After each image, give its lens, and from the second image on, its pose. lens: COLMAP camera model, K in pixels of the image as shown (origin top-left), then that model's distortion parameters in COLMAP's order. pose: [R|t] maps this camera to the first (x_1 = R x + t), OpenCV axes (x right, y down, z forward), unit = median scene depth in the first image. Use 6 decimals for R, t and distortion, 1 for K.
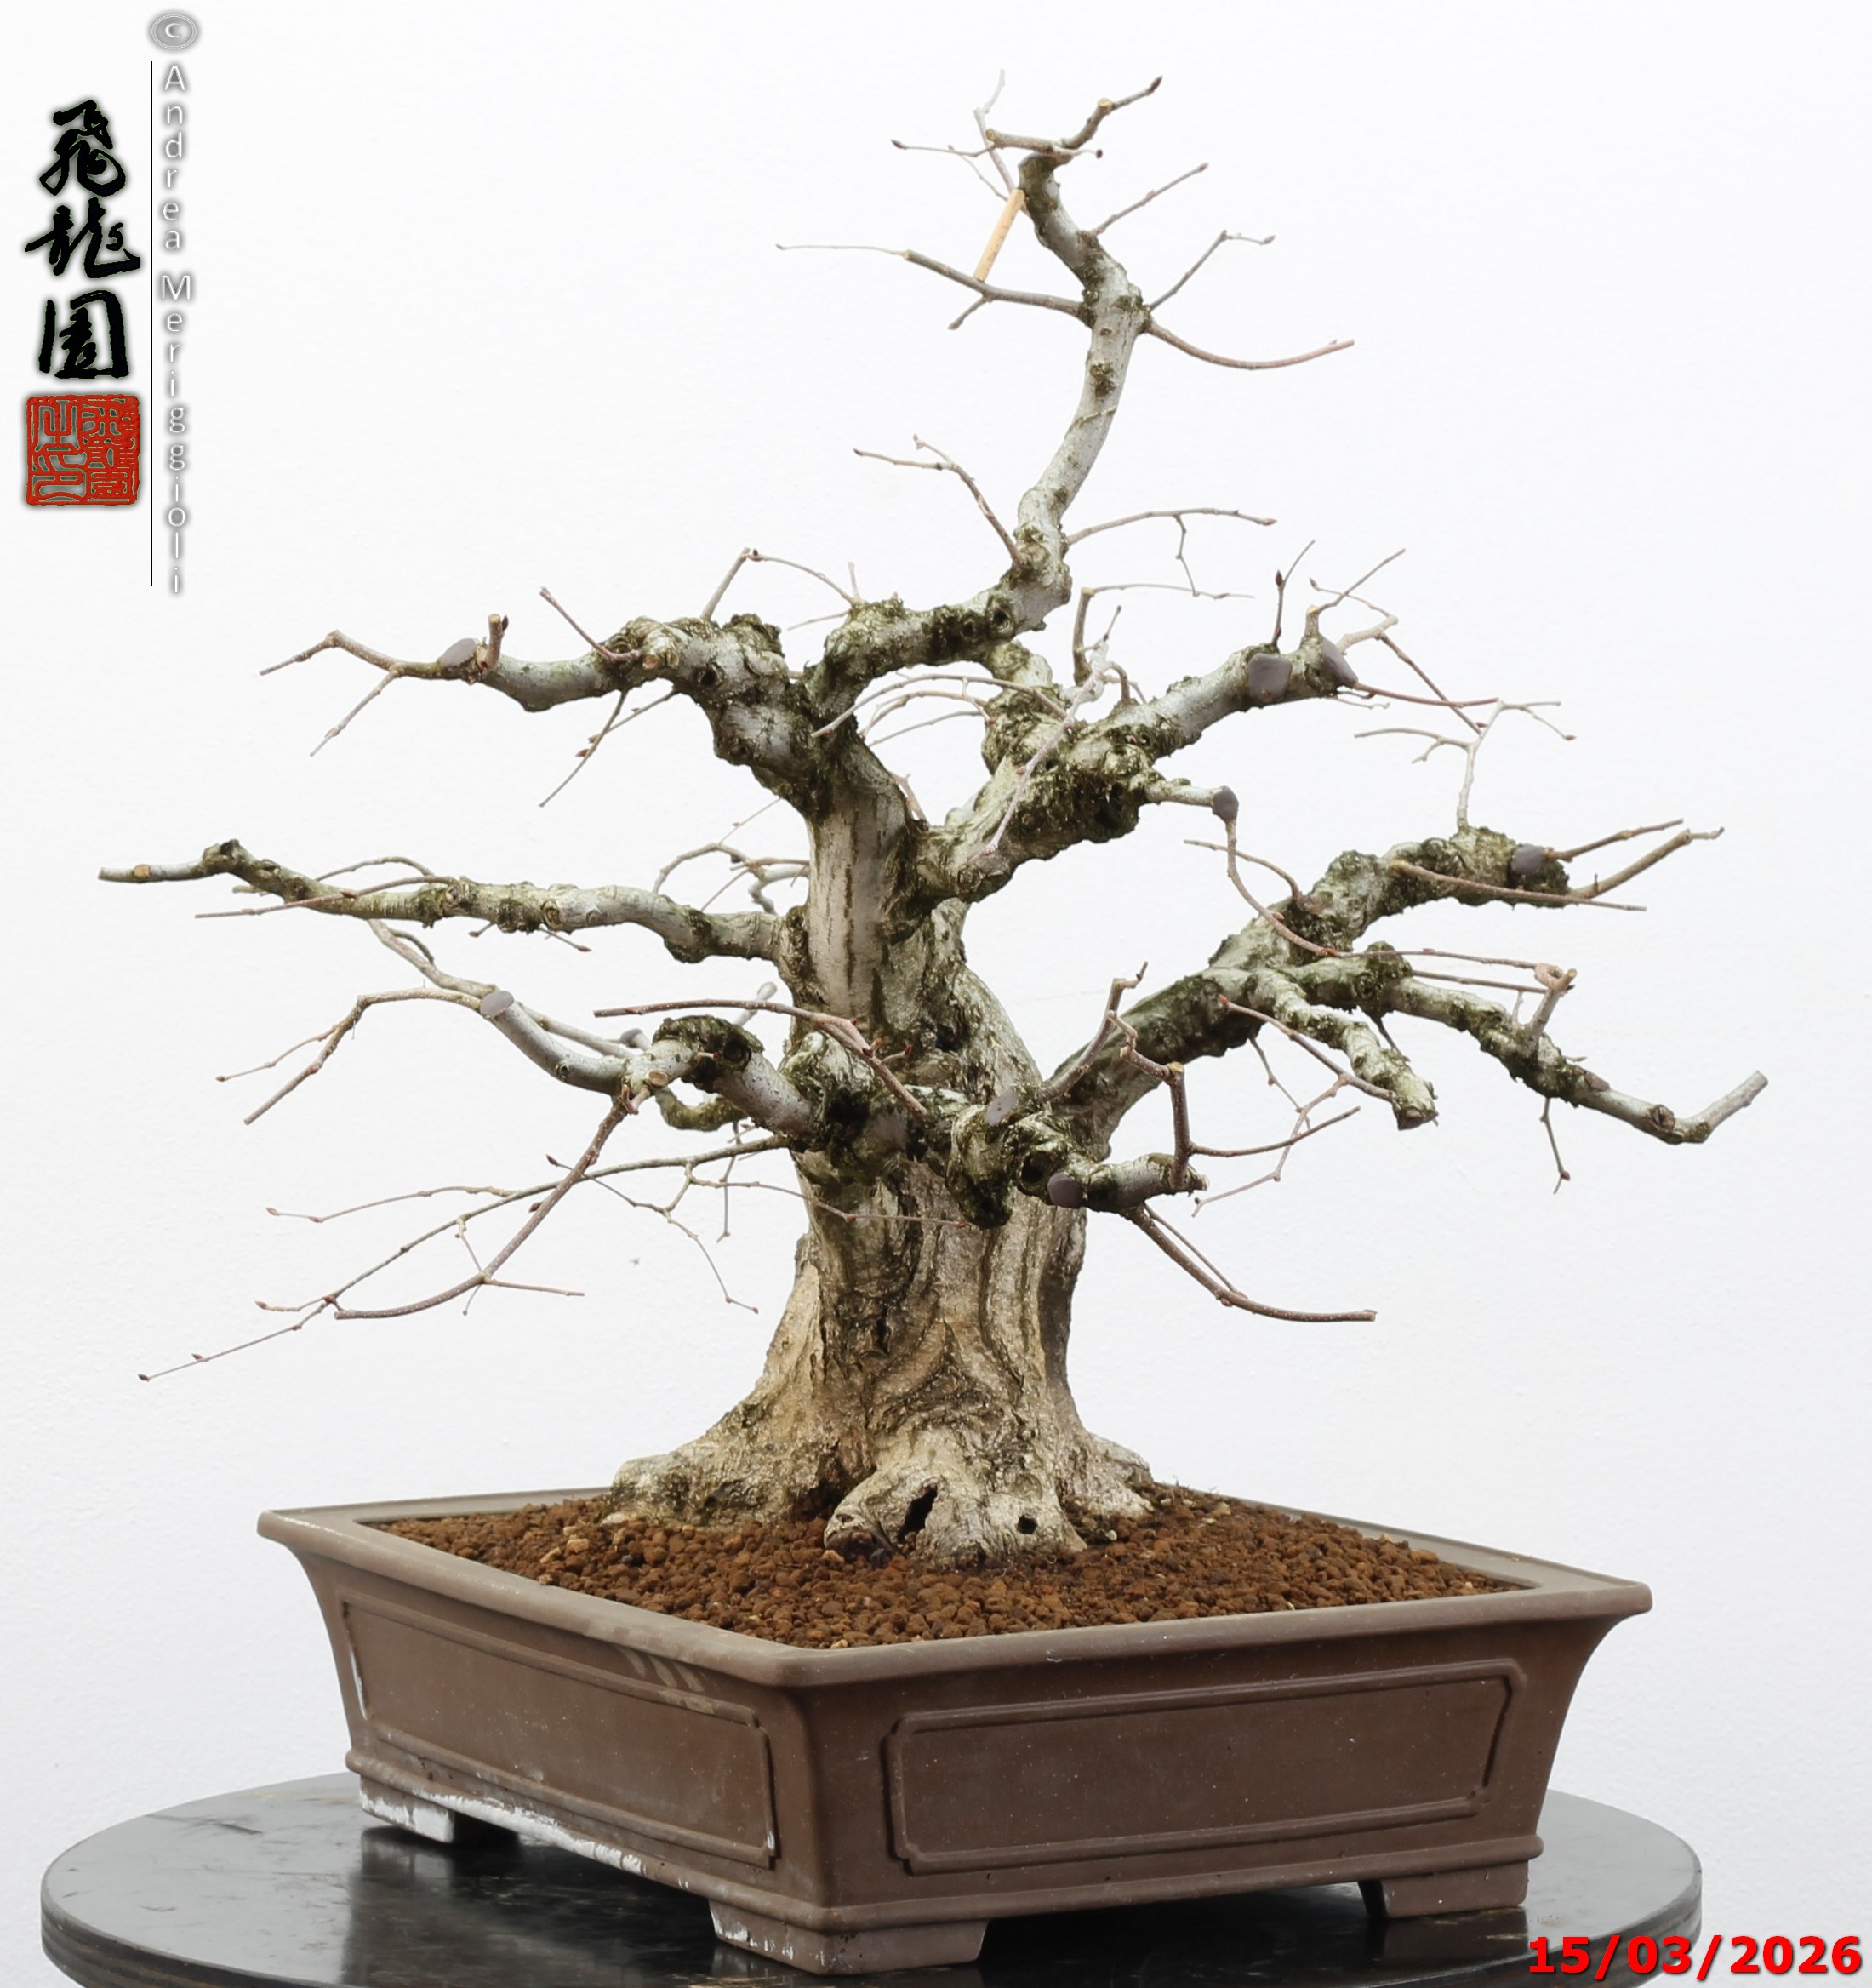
lens RADIAL K [[7938.6, 0, 936.0], [0, 7938.6, 994.0], [0, 0, 1]] dist [-0.042266, -3.911492]
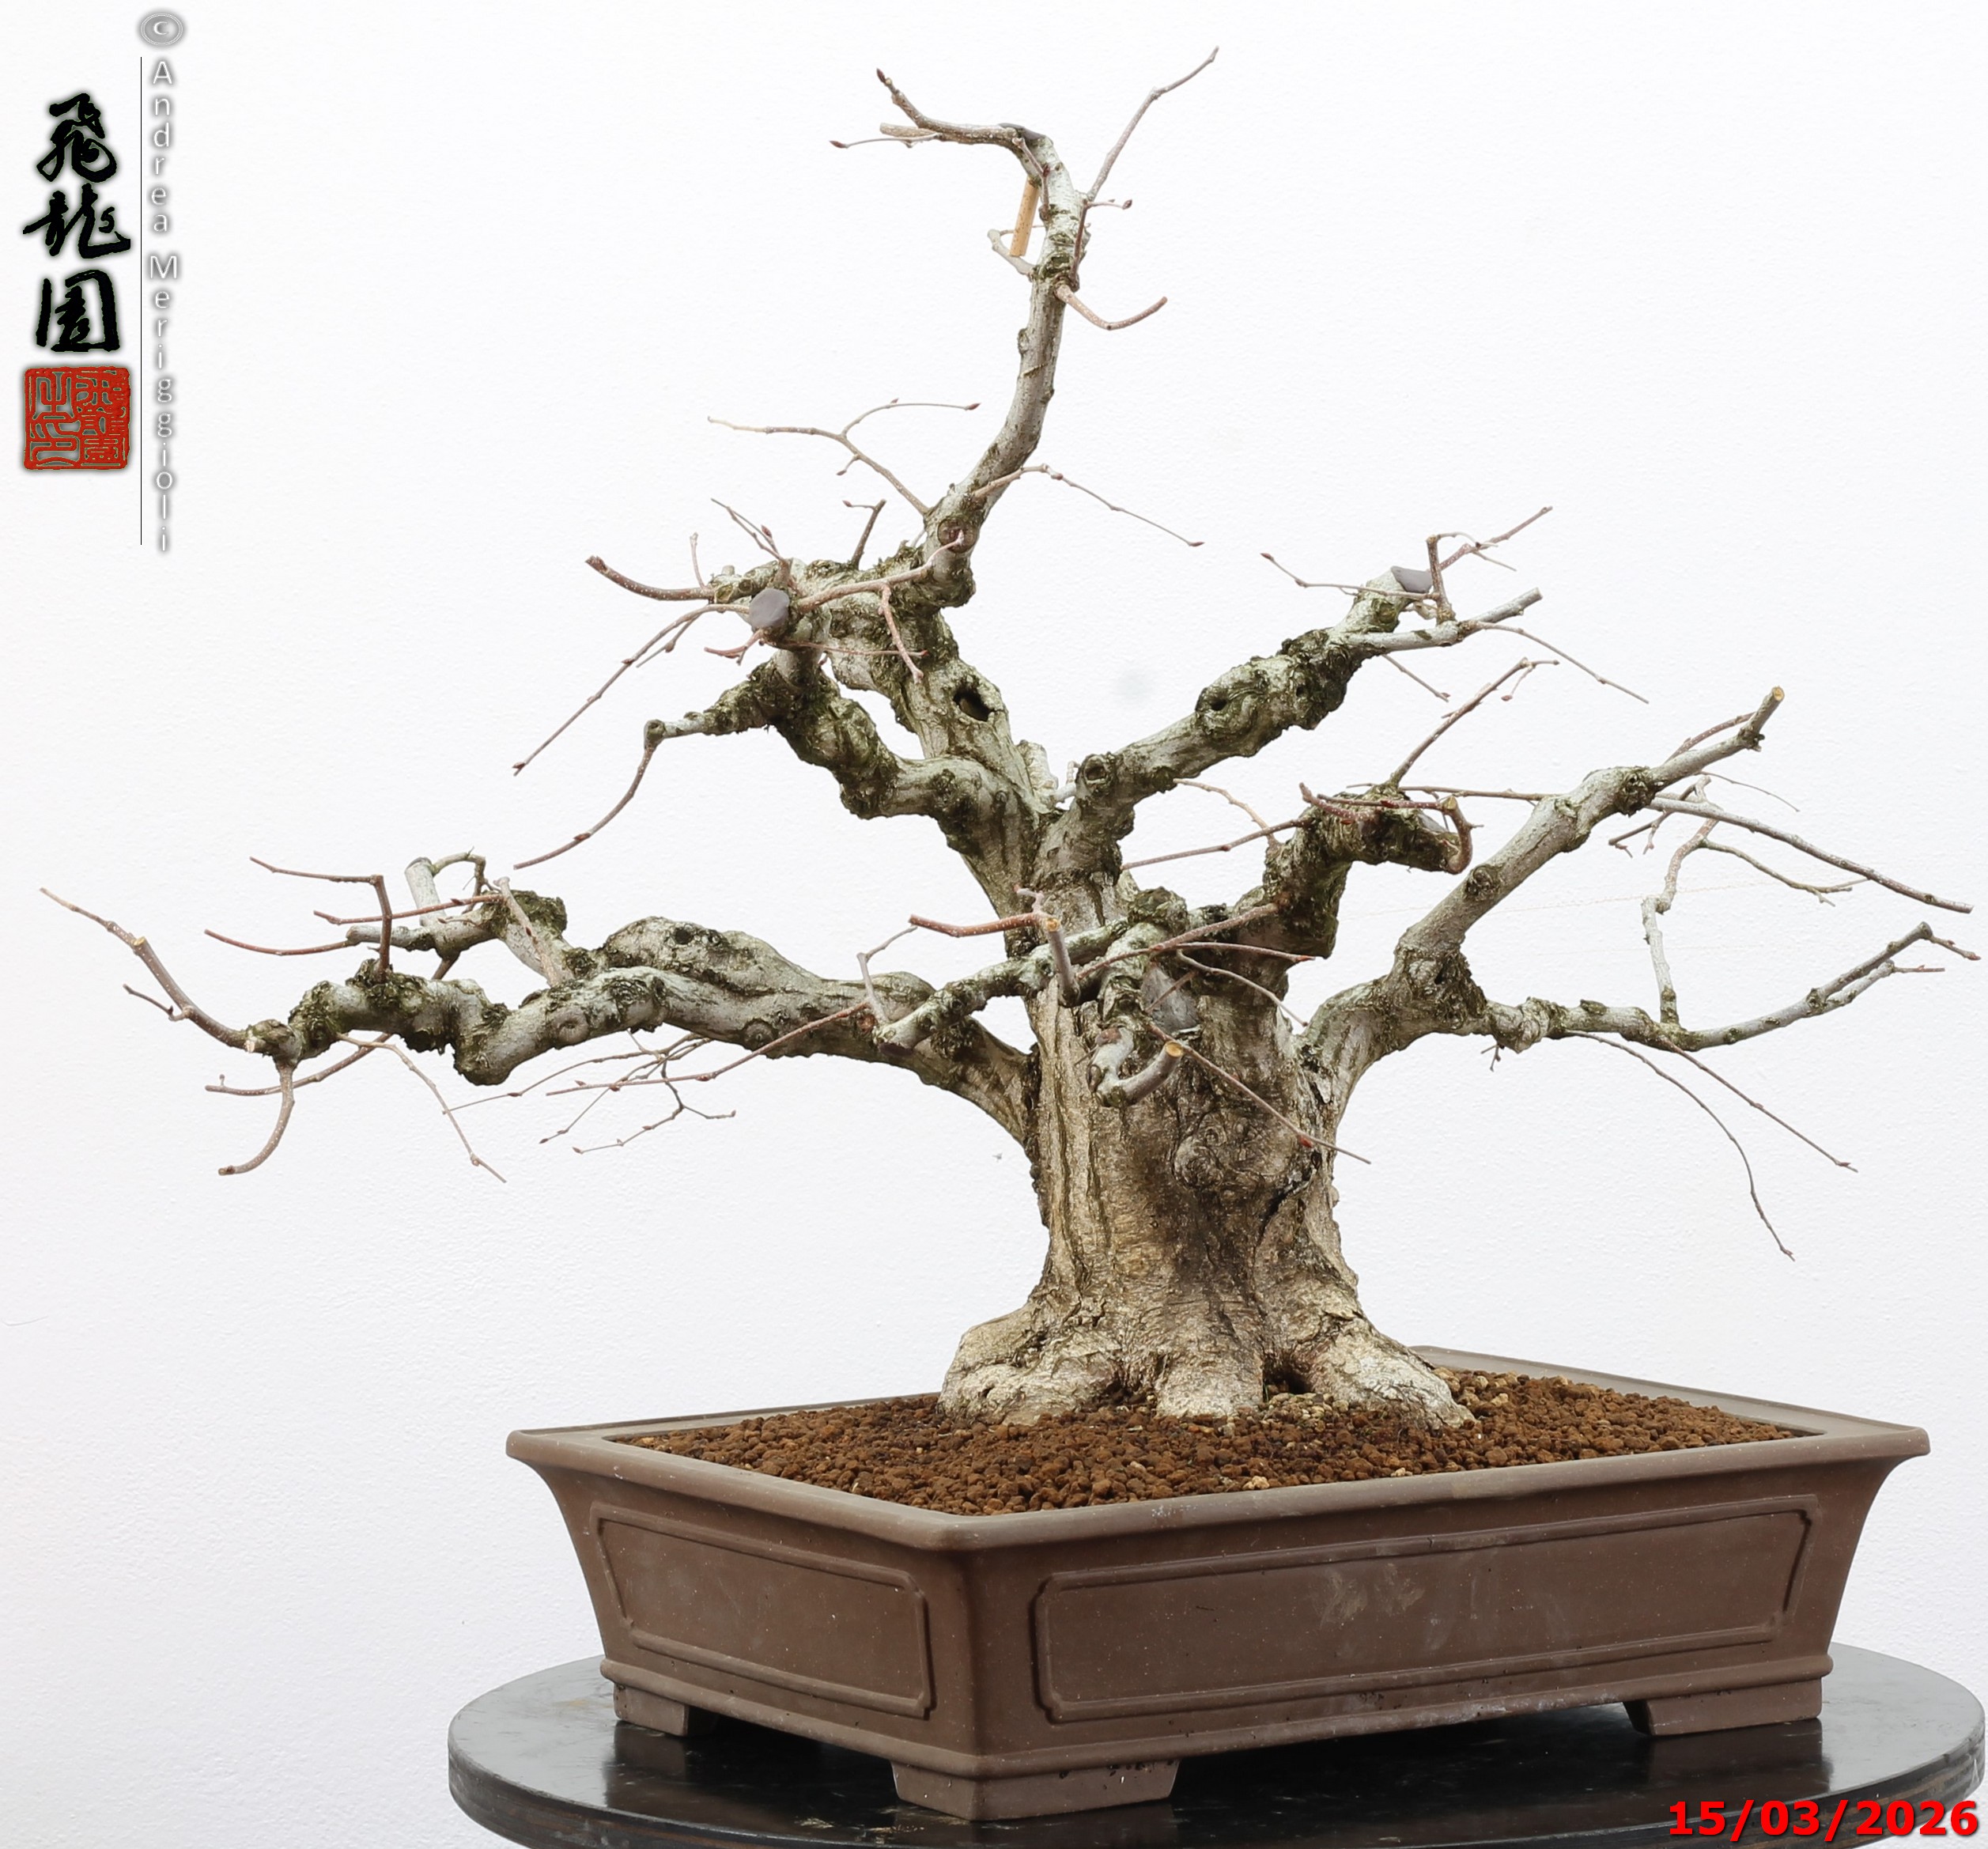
lens RADIAL K [[7244.7, 0, 994.0], [0, 7244.7, 924.5], [0, 0, 1]] dist [-0.084819, -3.028261]
pose [[0.051311, 0.064931, -0.996570, 0.997846], [-0.045385, 0.997005, 0.062623, -0.059959], [0.997651, 0.042016, 0.054104, 0.942060]]
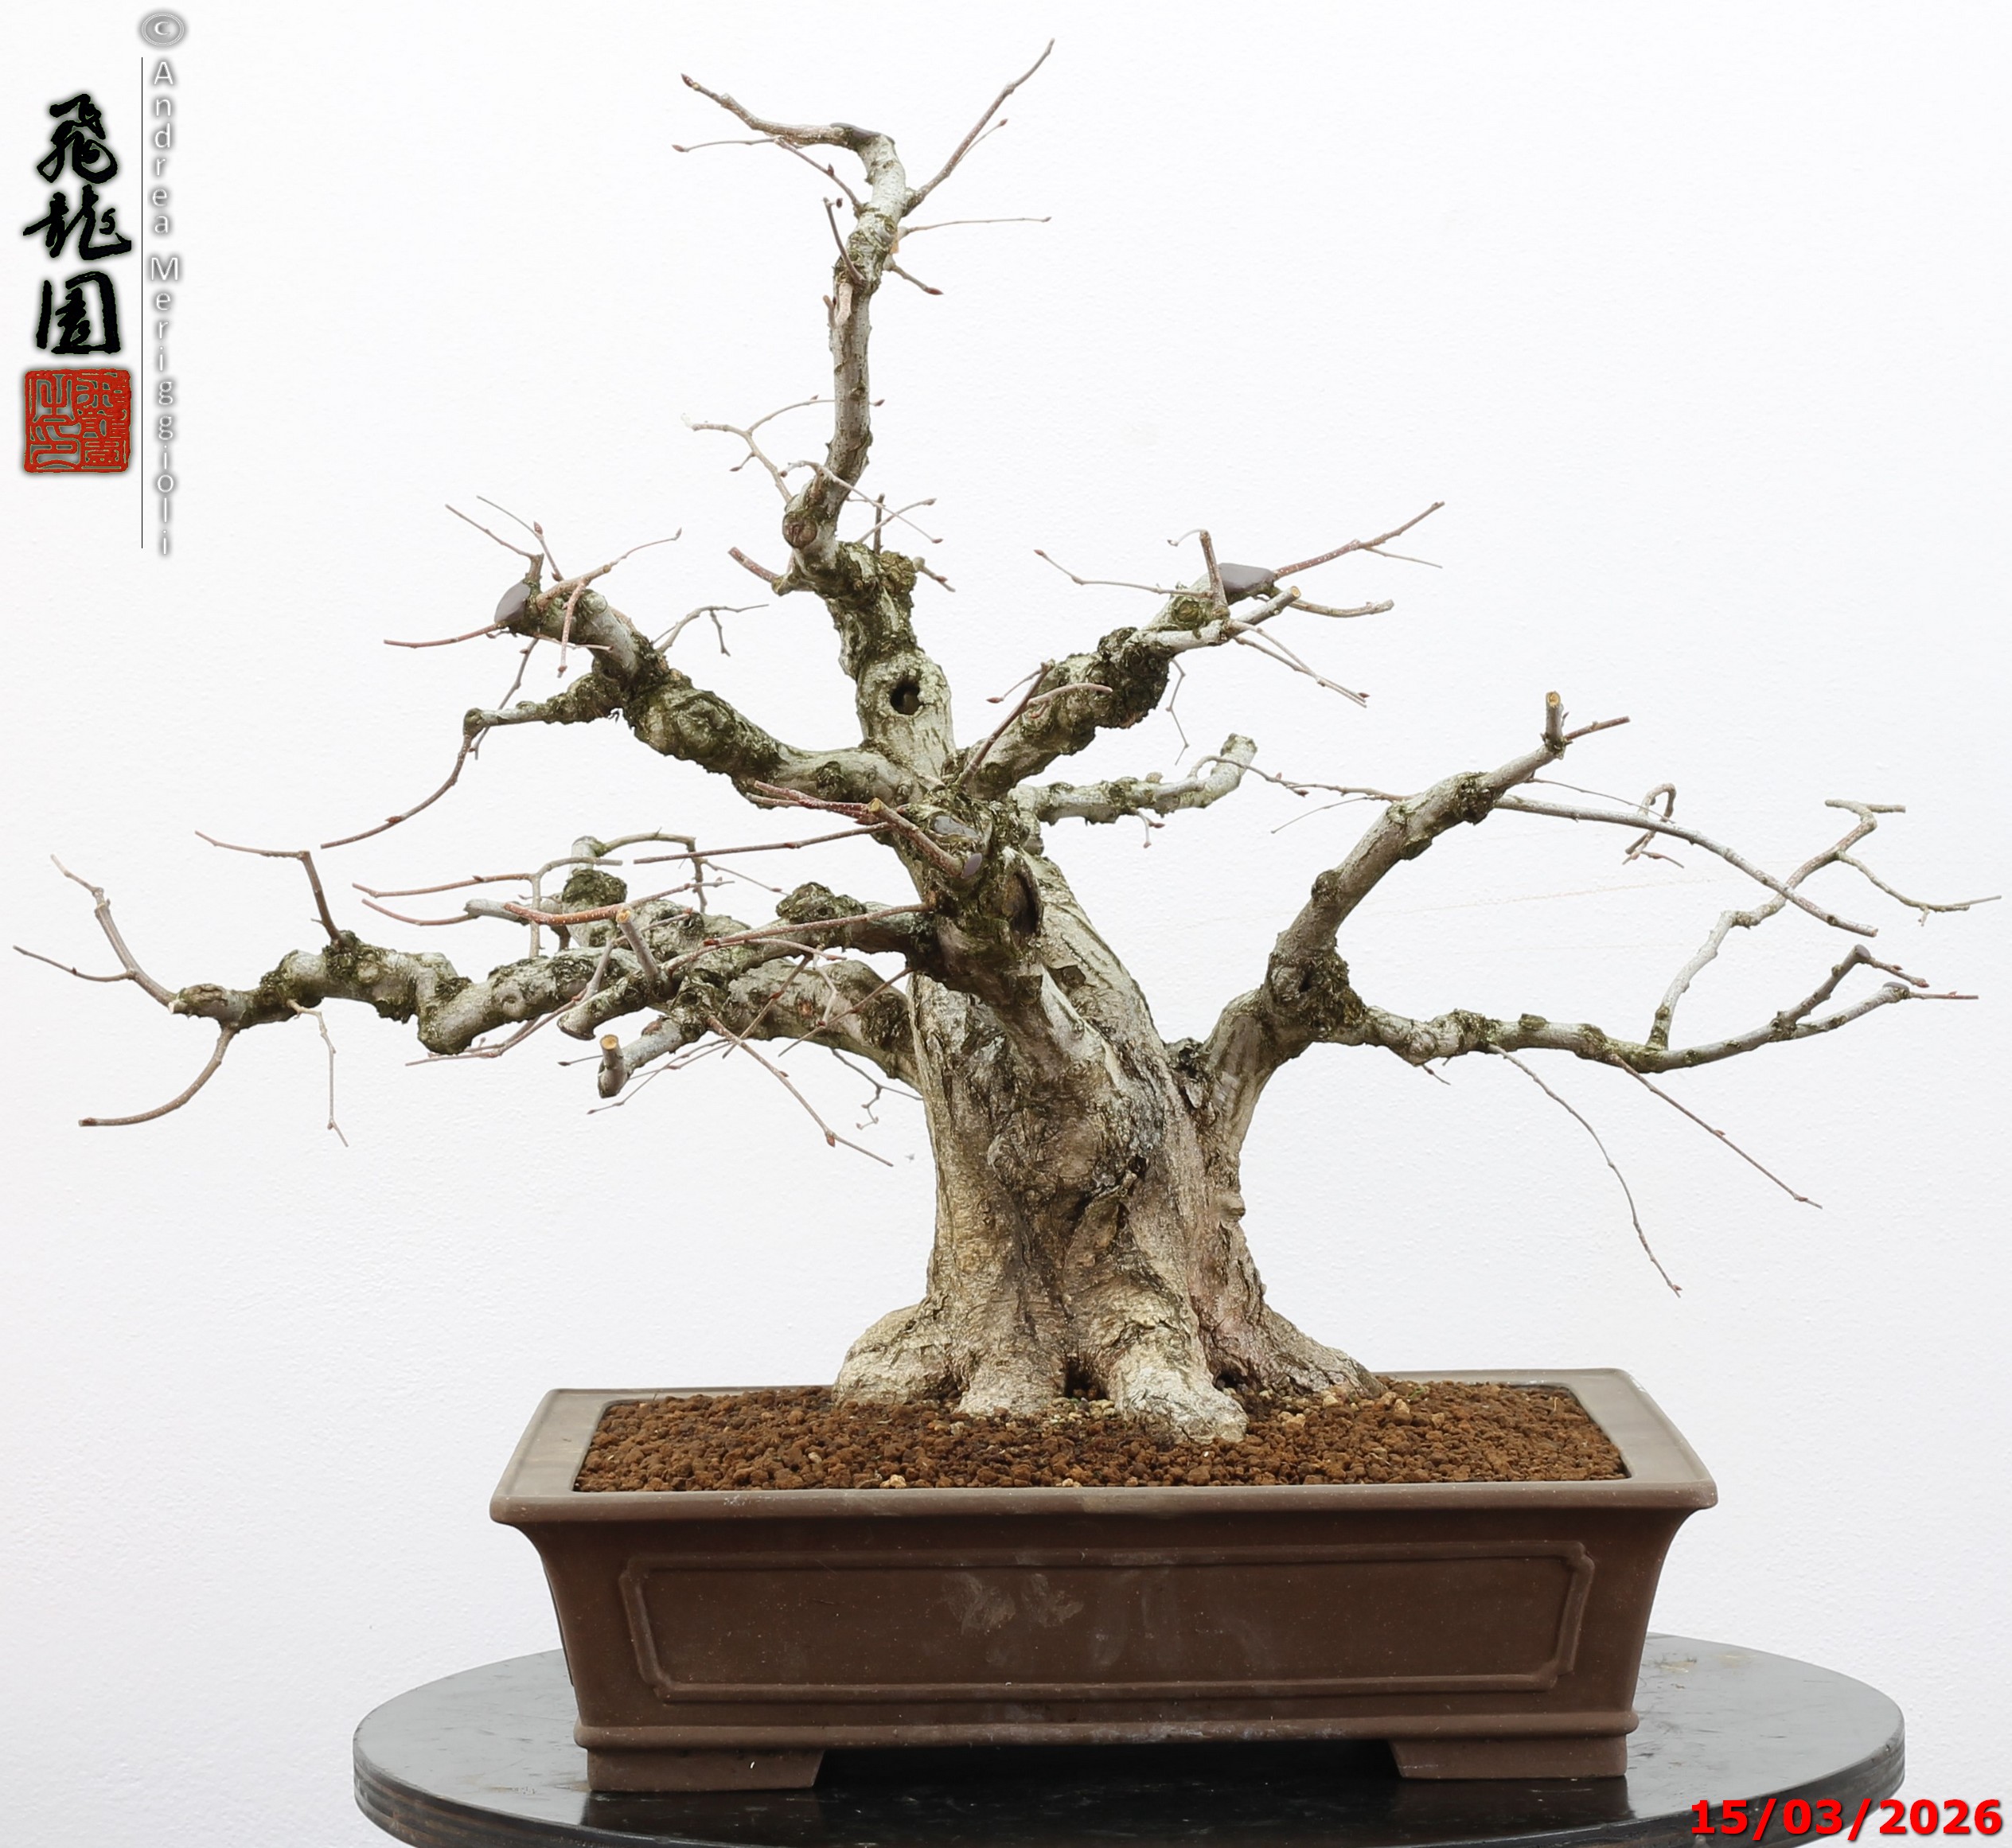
lens RADIAL K [[7331.7, 0, 1006.0], [0, 7331.7, 924.0], [0, 0, 1]] dist [-0.084819, -3.028261]
pose [[-0.468059, 0.065054, -0.881299, 0.892859], [-0.034550, 0.995177, 0.091810, -0.090469], [0.883021, 0.073422, -0.463554, 1.483418]]
